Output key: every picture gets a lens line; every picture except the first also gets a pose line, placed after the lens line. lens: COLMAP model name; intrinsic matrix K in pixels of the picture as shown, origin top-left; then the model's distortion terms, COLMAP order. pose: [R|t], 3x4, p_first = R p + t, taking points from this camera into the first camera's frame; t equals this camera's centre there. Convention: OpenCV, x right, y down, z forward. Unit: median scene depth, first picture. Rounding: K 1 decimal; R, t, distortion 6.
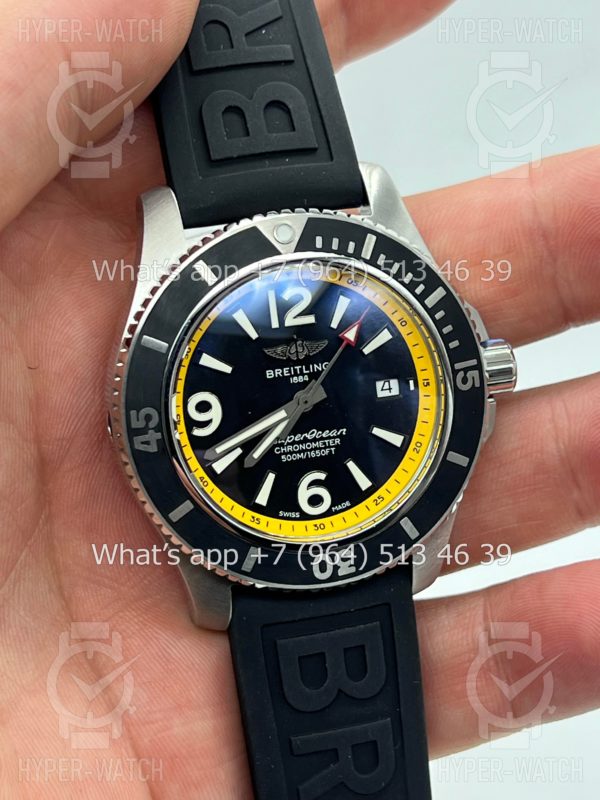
lens RADIAL K [[1873.3, 0, 300.8], [0, 1873.3, 400.9], [0, 0, 1]] dist [0.157464, 0.000000]
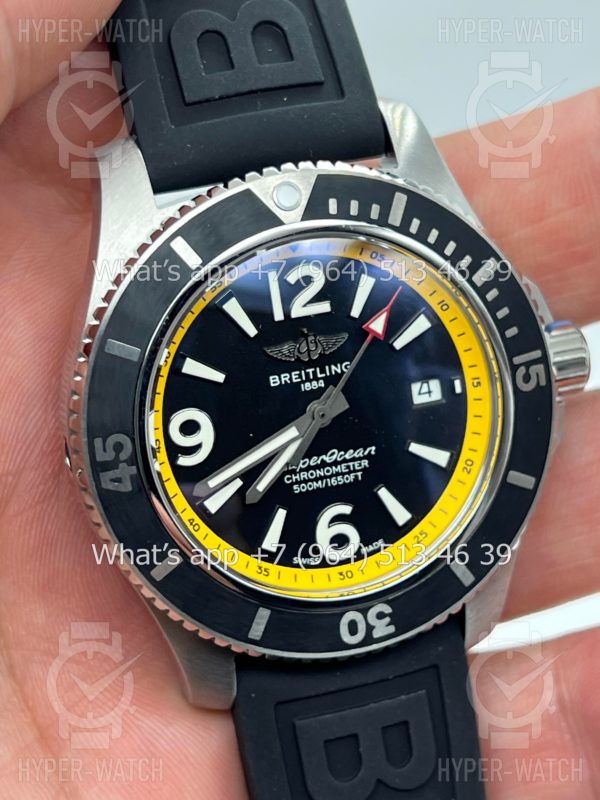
lens RADIAL K [[1873.3, 0, 301.1], [0, 1873.3, 398.3], [0, 0, 1]] dist [0.157464, 0.000000]
pose [[0.999040, -0.039343, 0.019292, -0.020519], [0.038633, 0.998609, 0.035888, -0.033981], [-0.020677, -0.035109, 0.999170, 0.231887]]
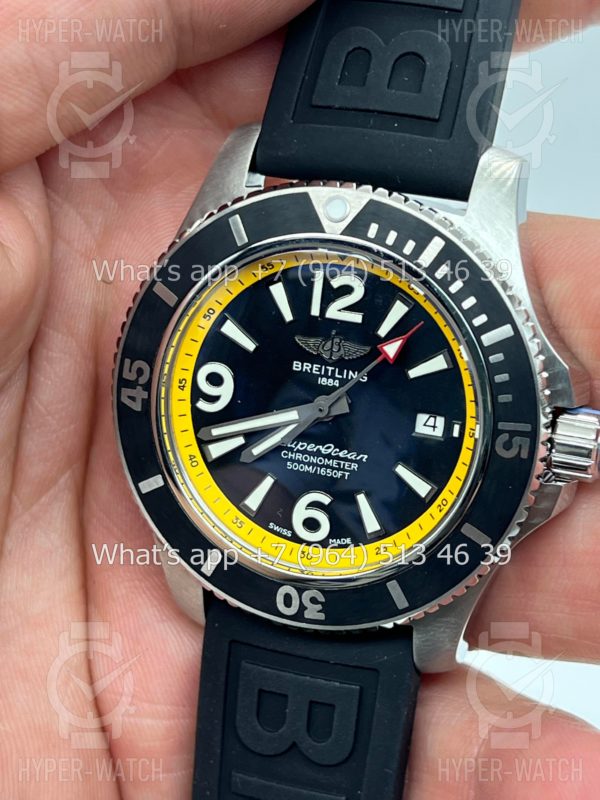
lens RADIAL K [[1873.3, 0, 298.6], [0, 1873.3, 404.9], [0, 0, 1]] dist [0.157464, 0.000000]
pose [[0.823065, 0.303943, -0.479773, 0.394466], [-0.268199, 0.952631, 0.143401, -0.118733], [0.500633, 0.010646, 0.865594, 0.262929]]
